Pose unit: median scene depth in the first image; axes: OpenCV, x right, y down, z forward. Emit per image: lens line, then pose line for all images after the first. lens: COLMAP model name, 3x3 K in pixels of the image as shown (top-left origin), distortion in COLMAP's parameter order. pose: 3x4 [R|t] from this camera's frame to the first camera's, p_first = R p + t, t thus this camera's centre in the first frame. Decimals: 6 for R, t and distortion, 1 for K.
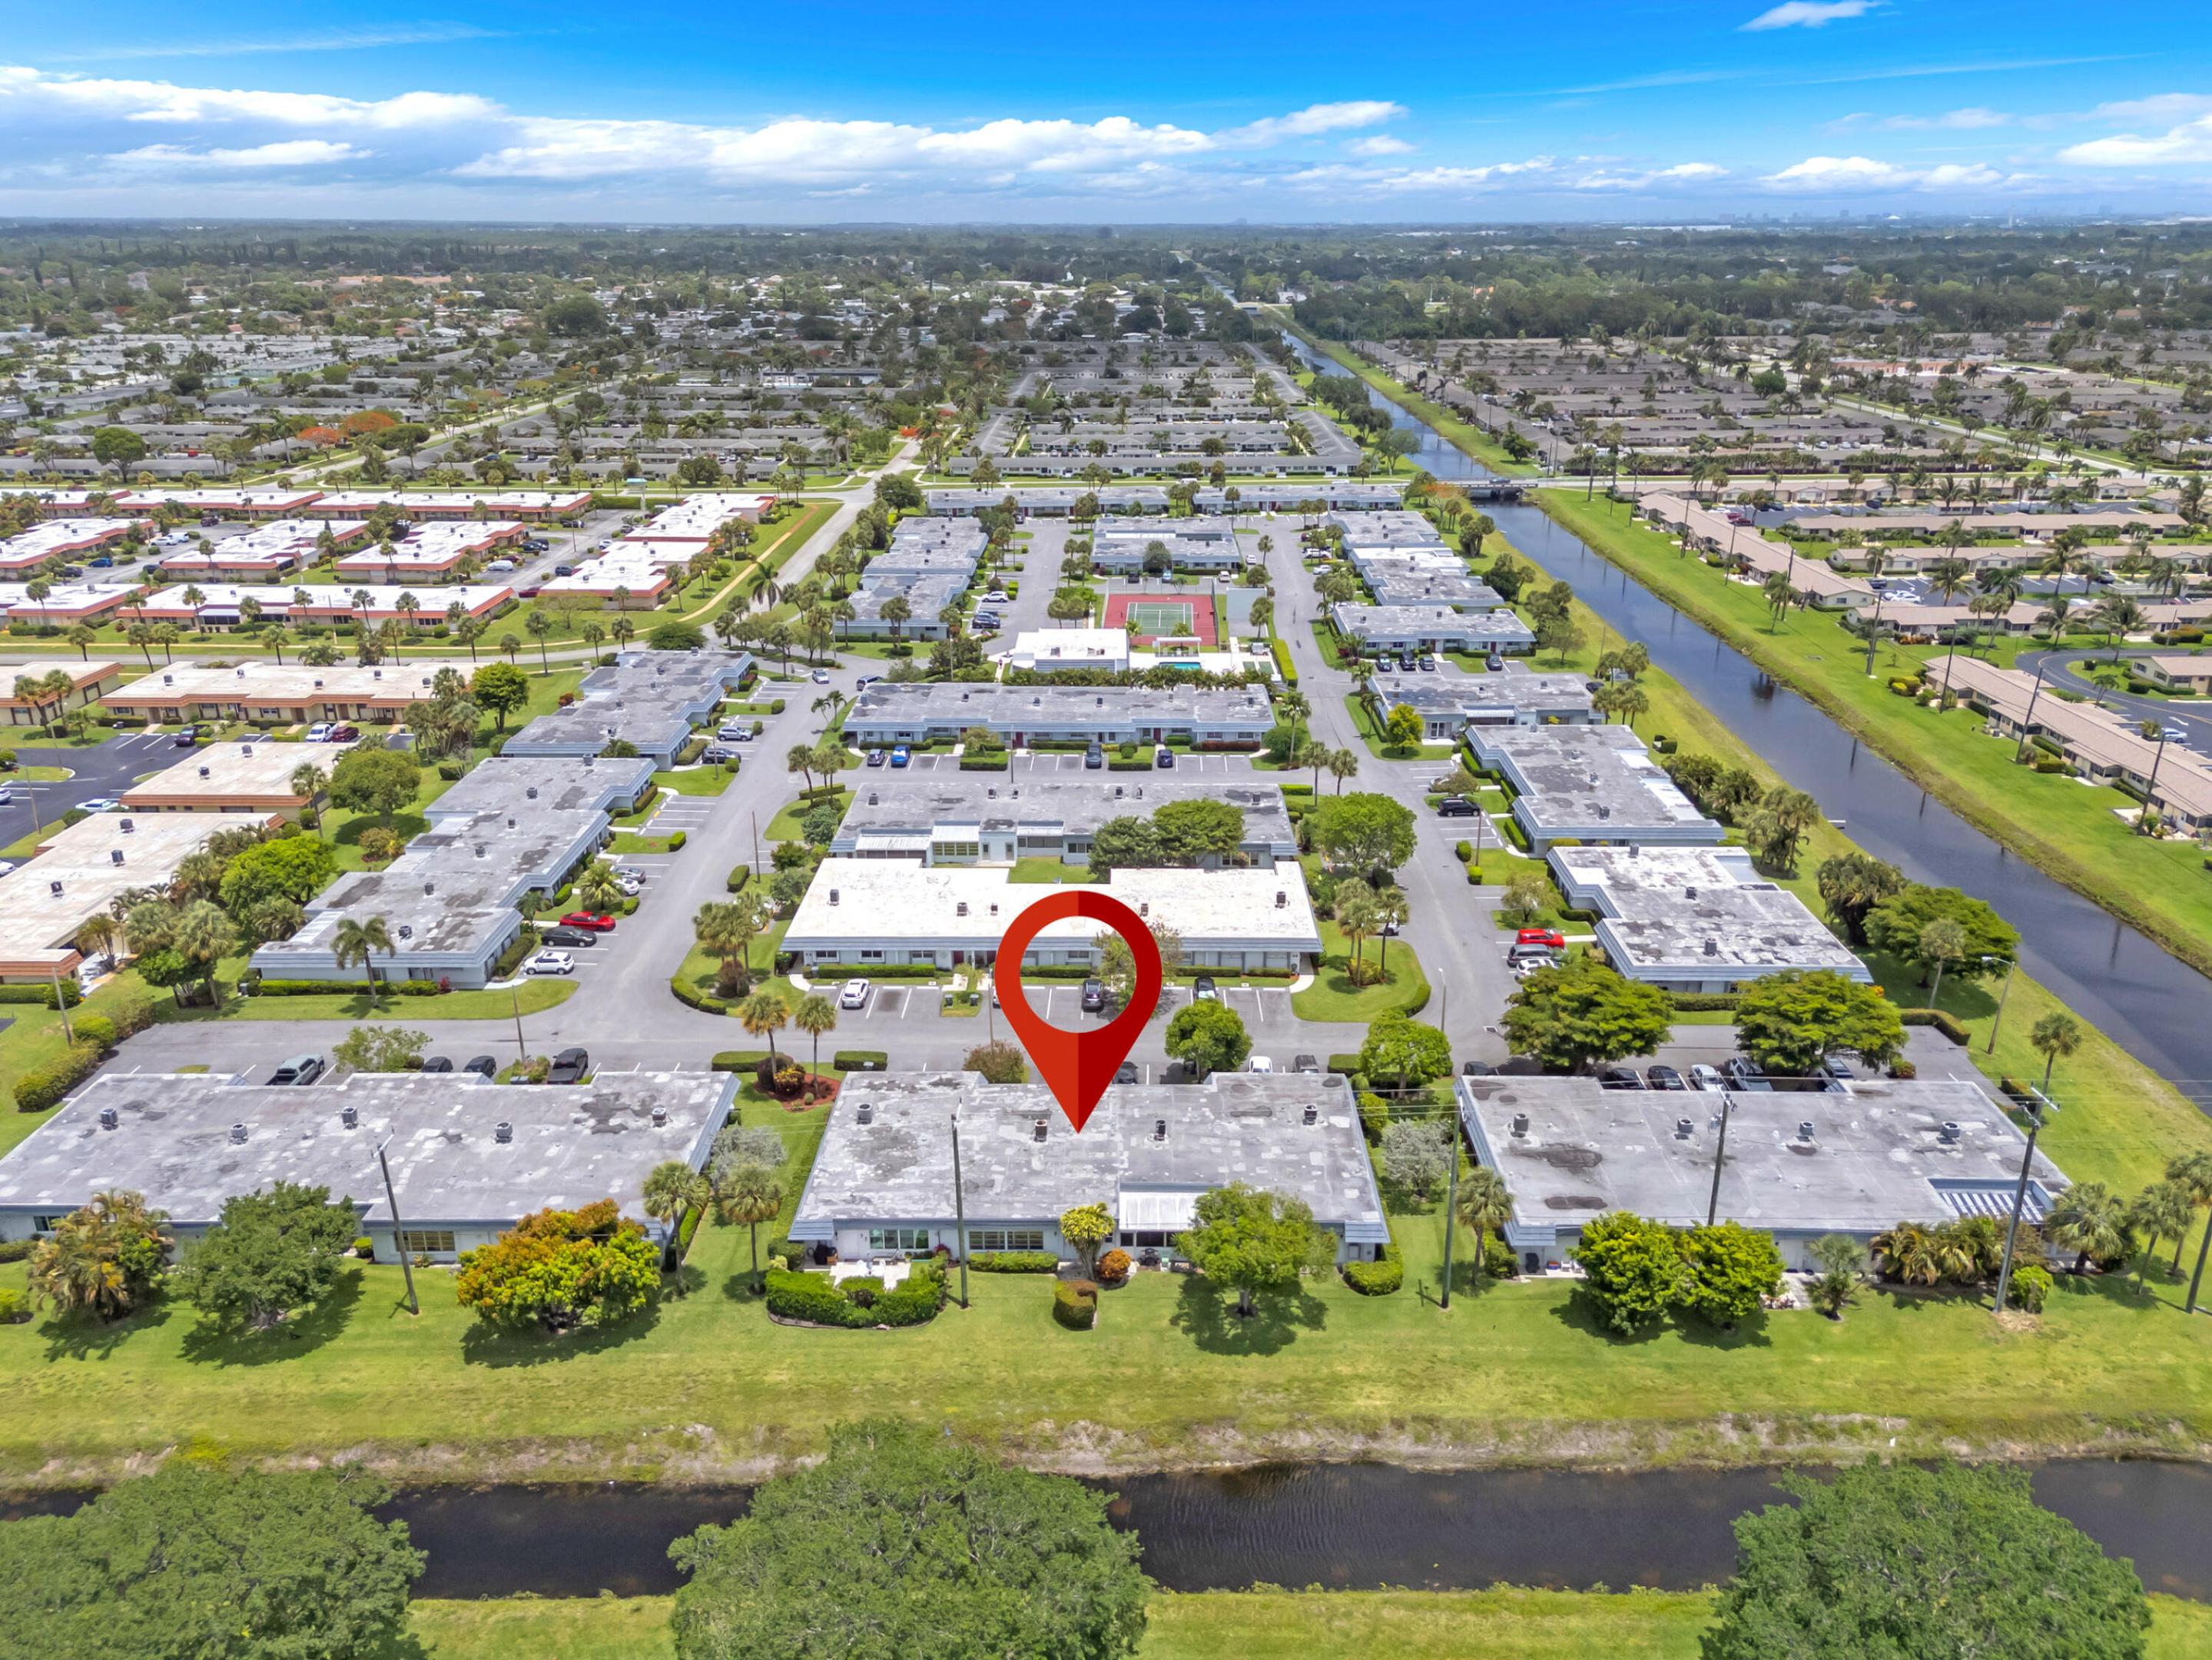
lens RADIAL K [[1626.2, 0, 1106.0], [0, 1626.2, 830.0], [0, 0, 1]] dist [0.075706, 0.000107]
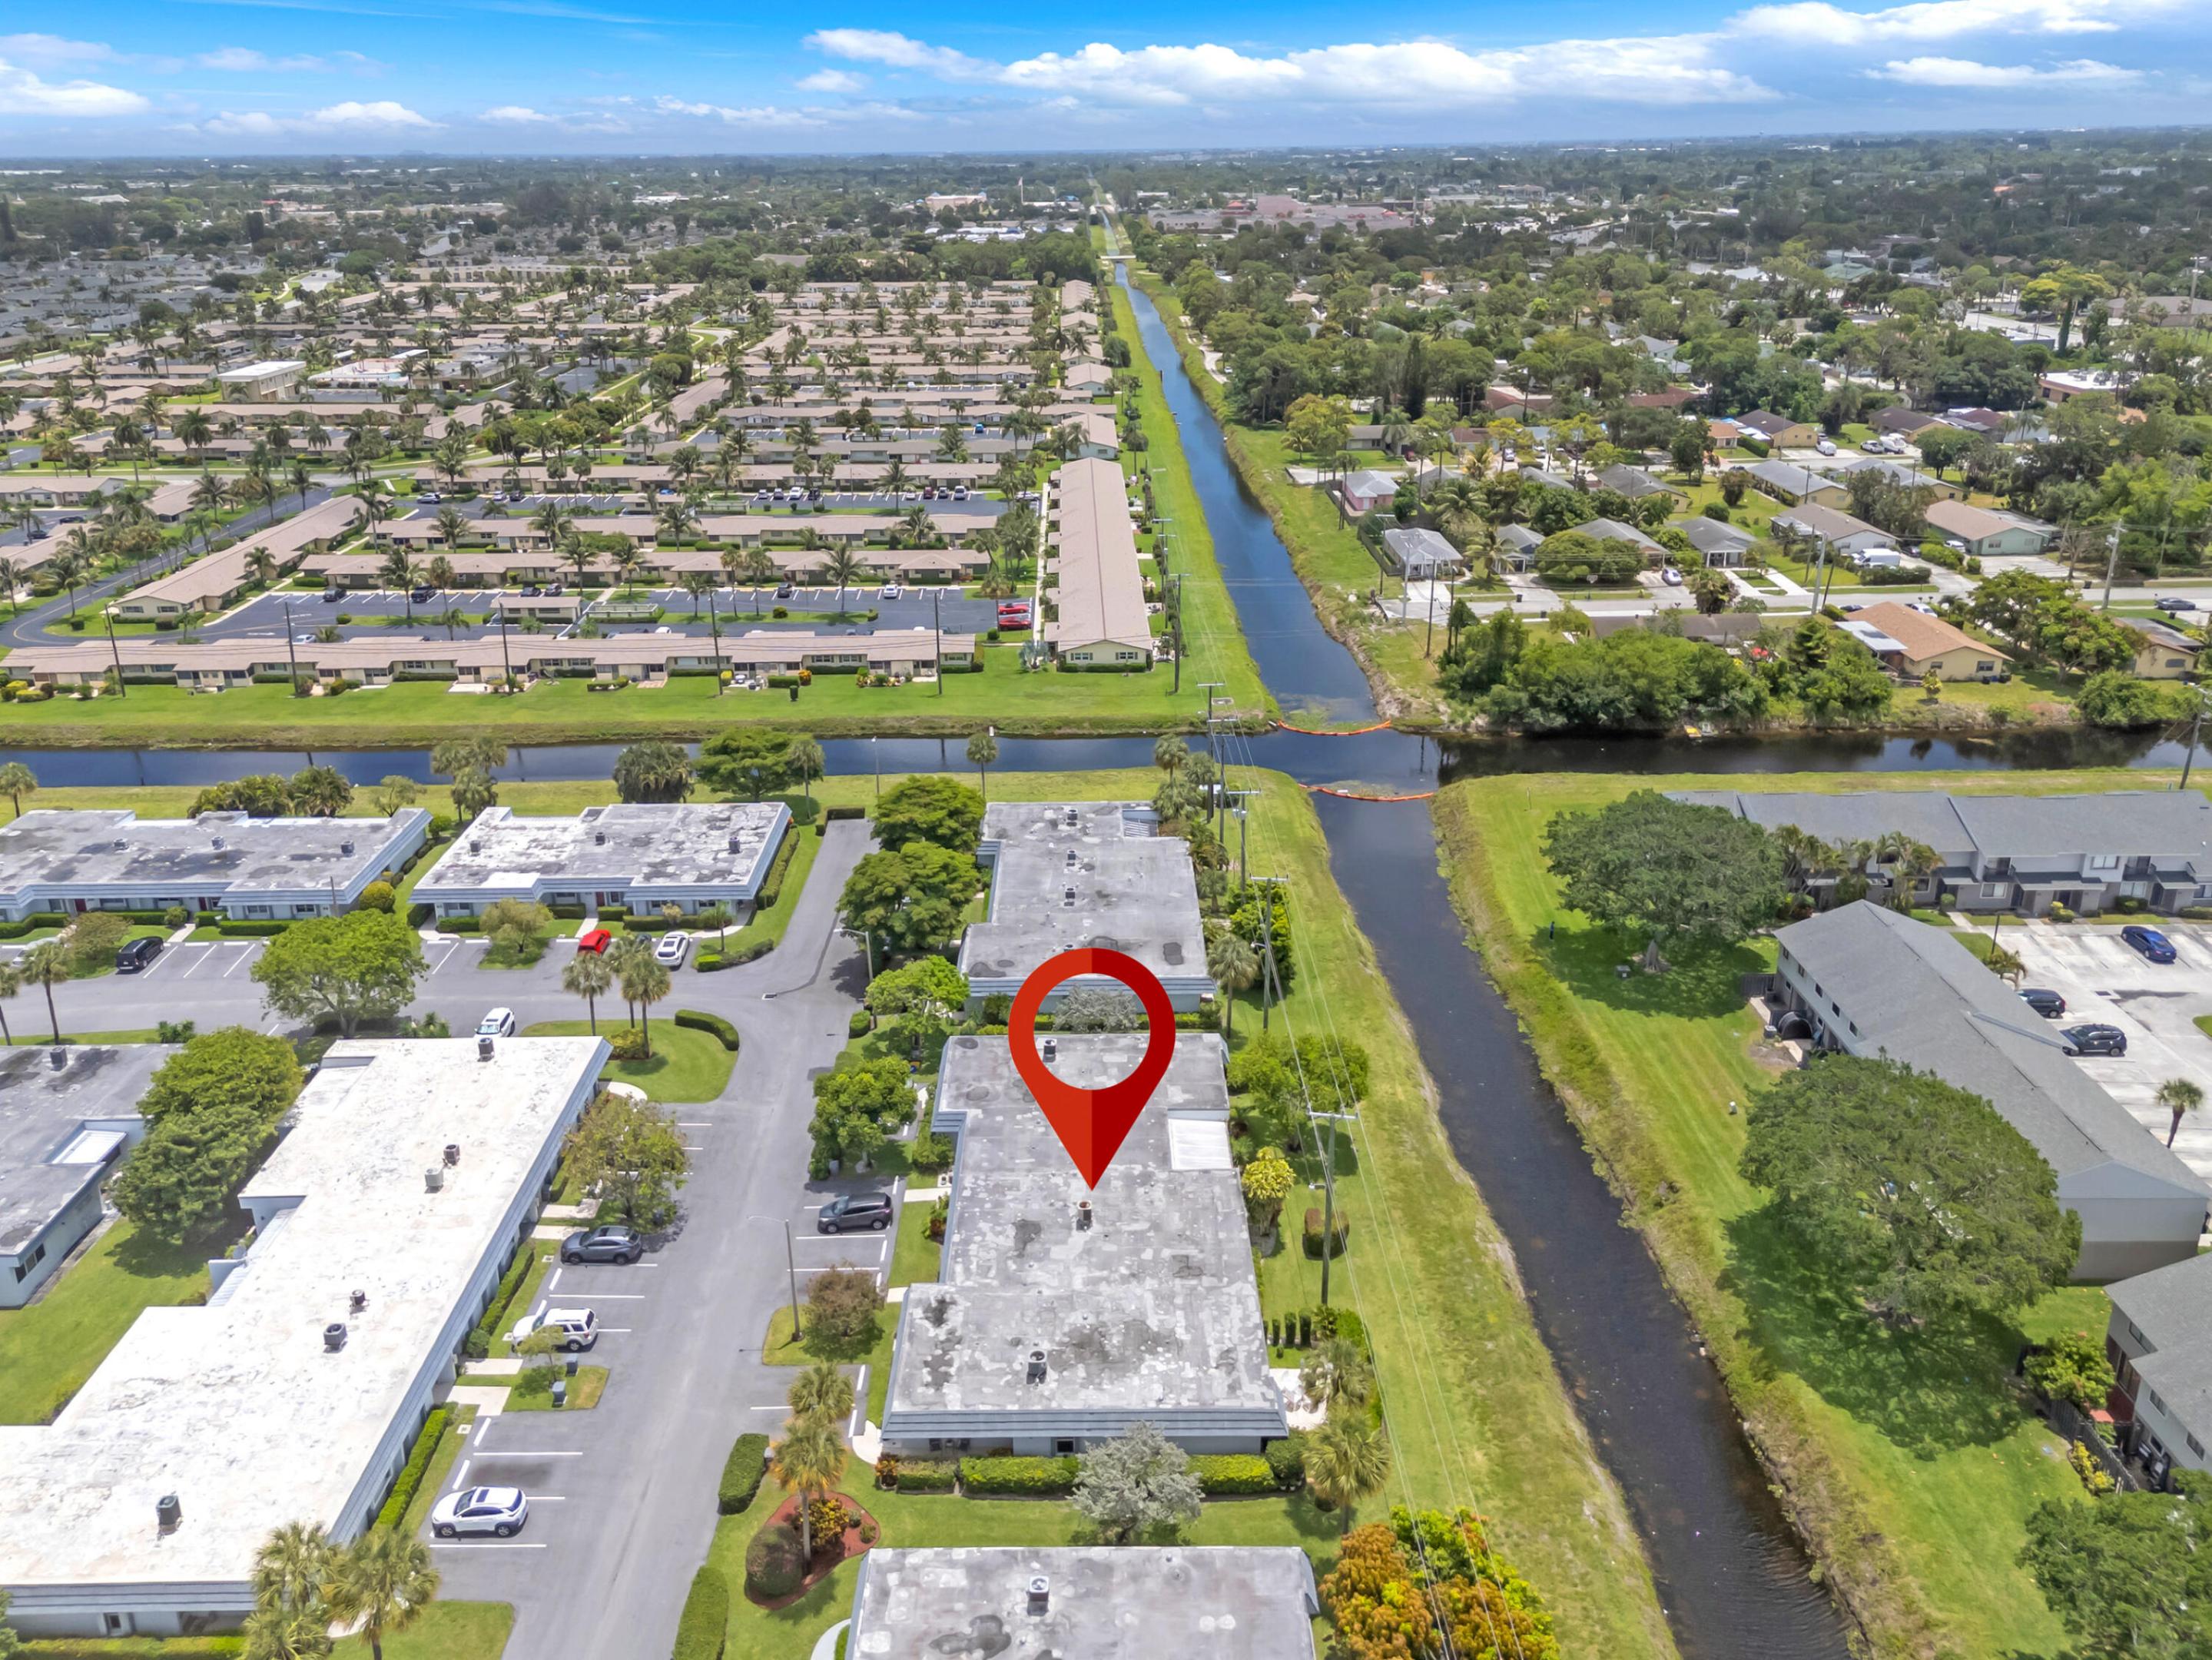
lens RADIAL K [[1714.6, 0, 1050.9], [0, 1714.6, 723.3], [0, 0, 1]] dist [0.068908, -0.008866]
pose [[0.000299, -0.317945, 0.948109, -0.627845], [0.357611, 0.885445, 0.296818, -0.244083], [-0.933871, 0.338966, 0.113966, 0.646508]]
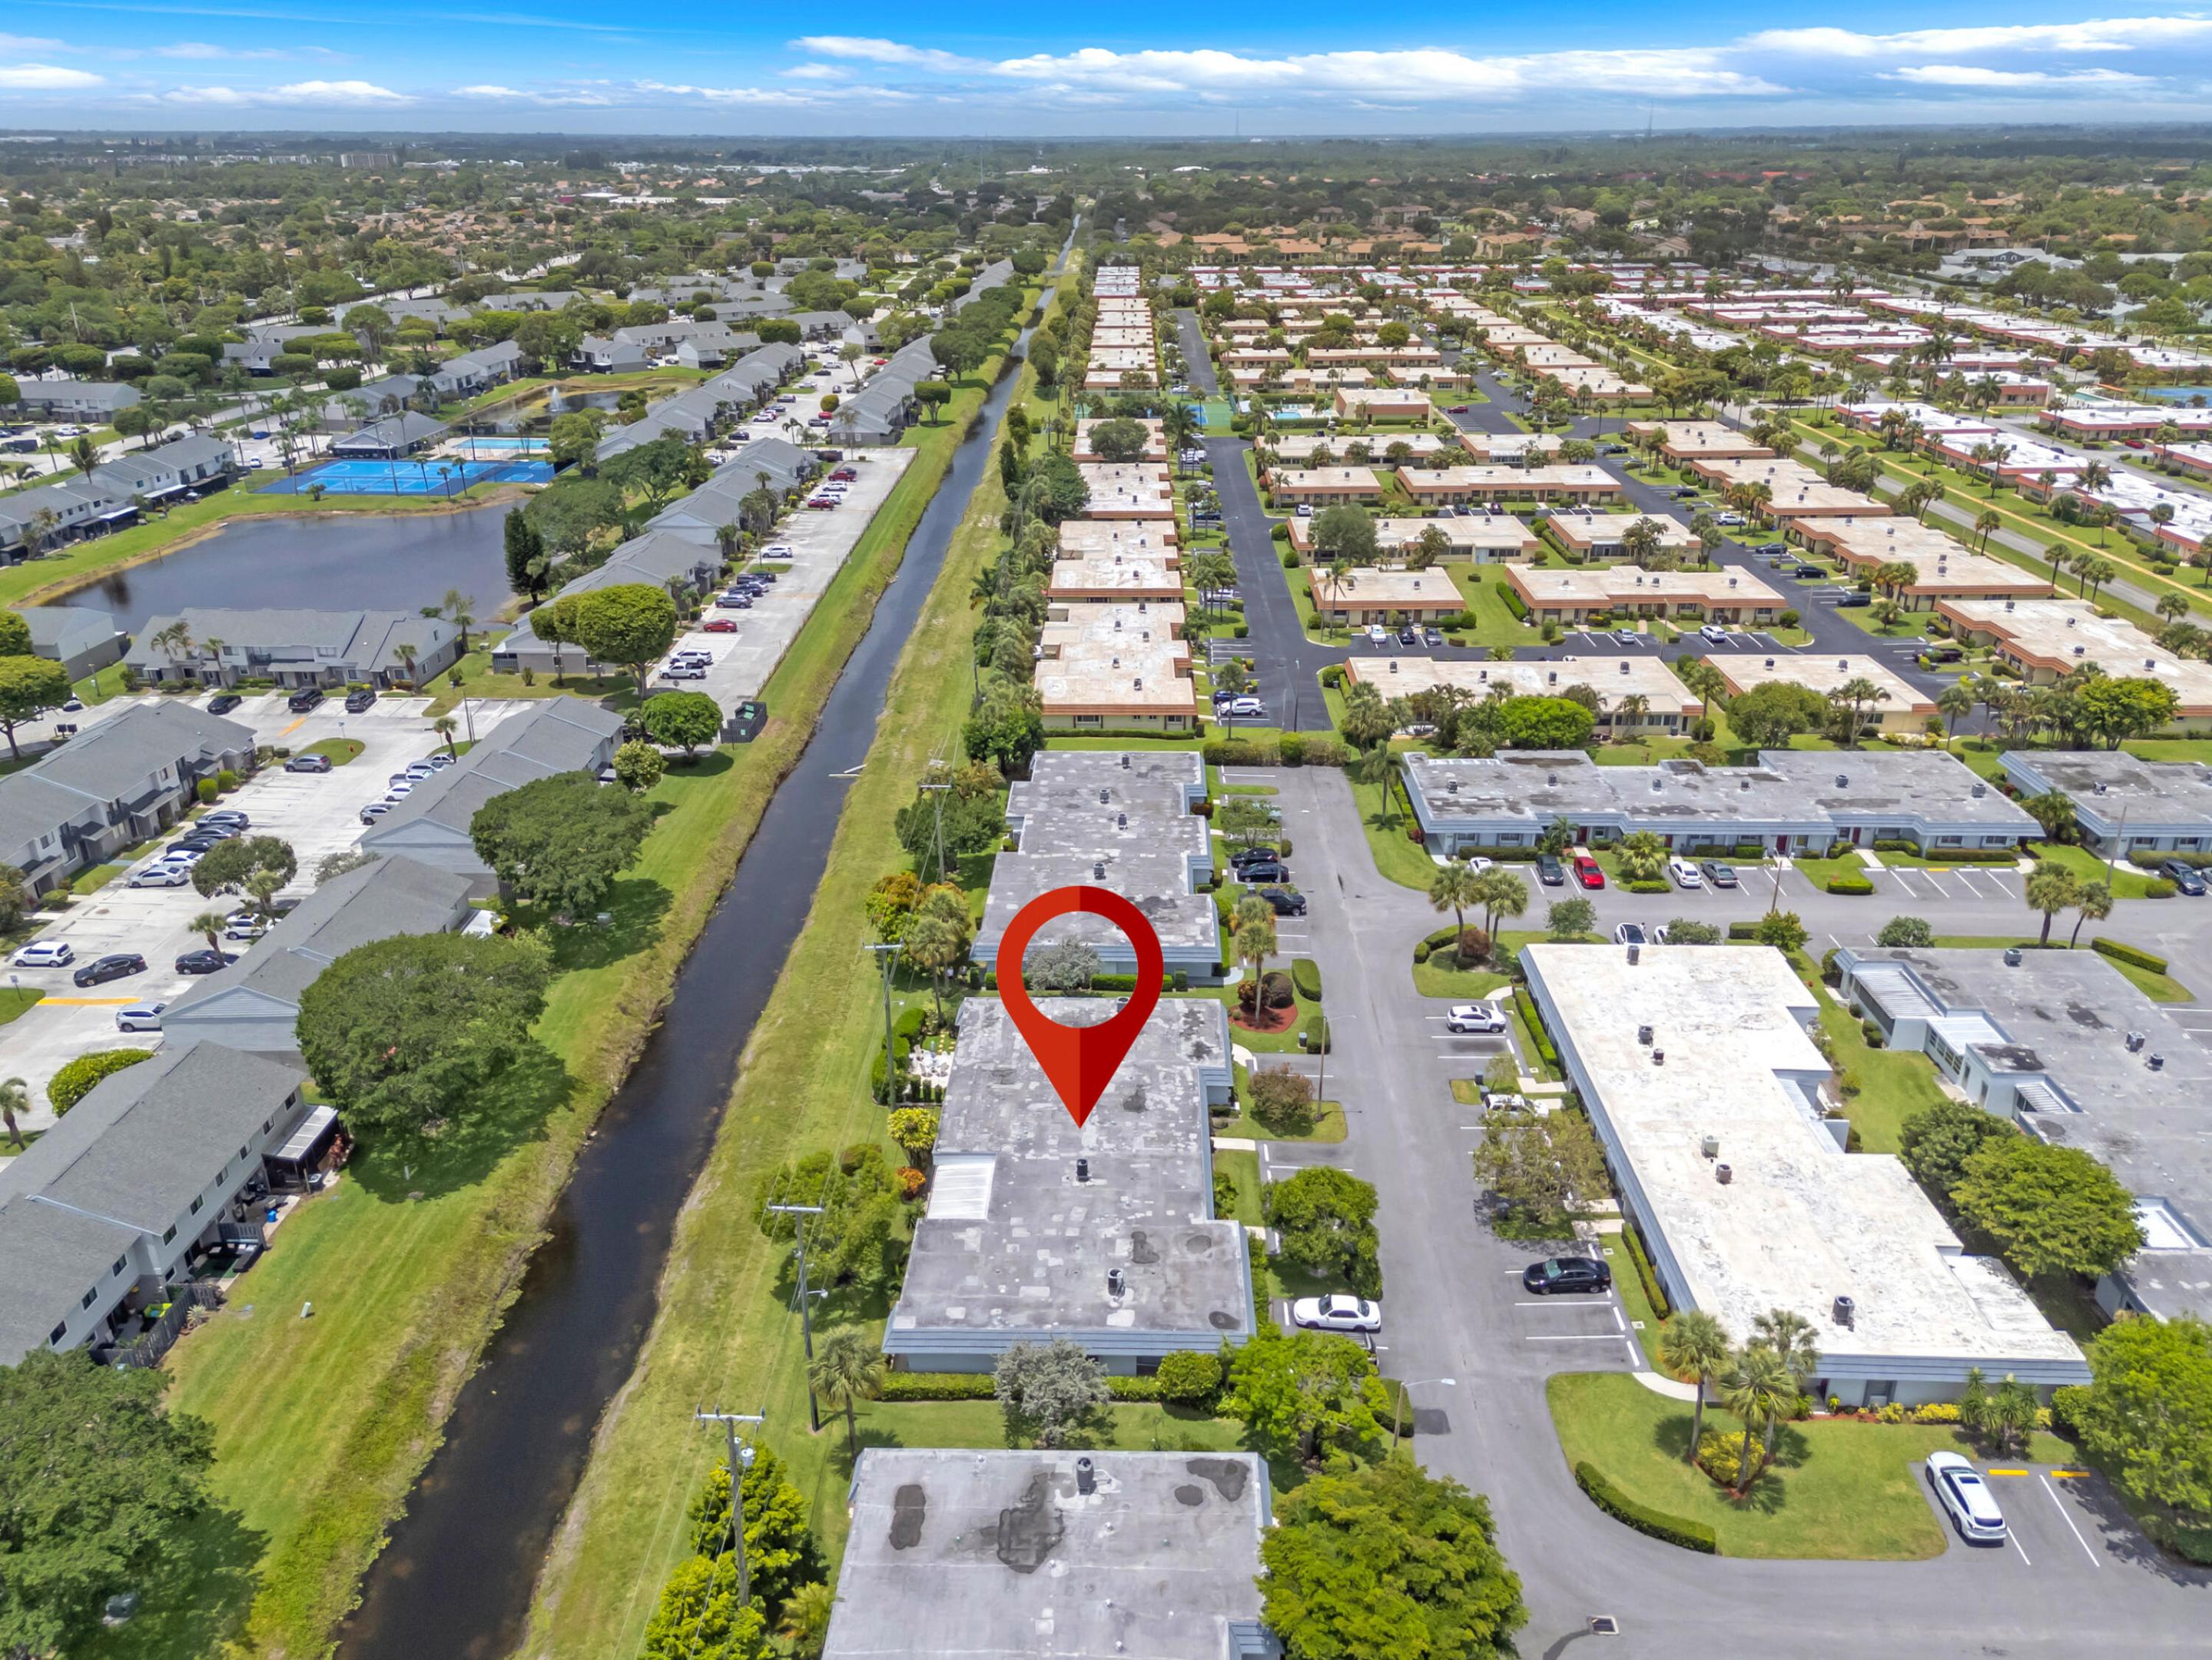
lens RADIAL K [[1626.2, 0, 1106.0], [0, 1626.2, 830.0], [0, 0, 1]] dist [0.075706, 0.000107]
pose [[-0.005865, 0.391283, -0.920252, 0.612539], [-0.342326, 0.863878, 0.369496, -0.243783], [0.939563, 0.317193, 0.128880, 0.654068]]
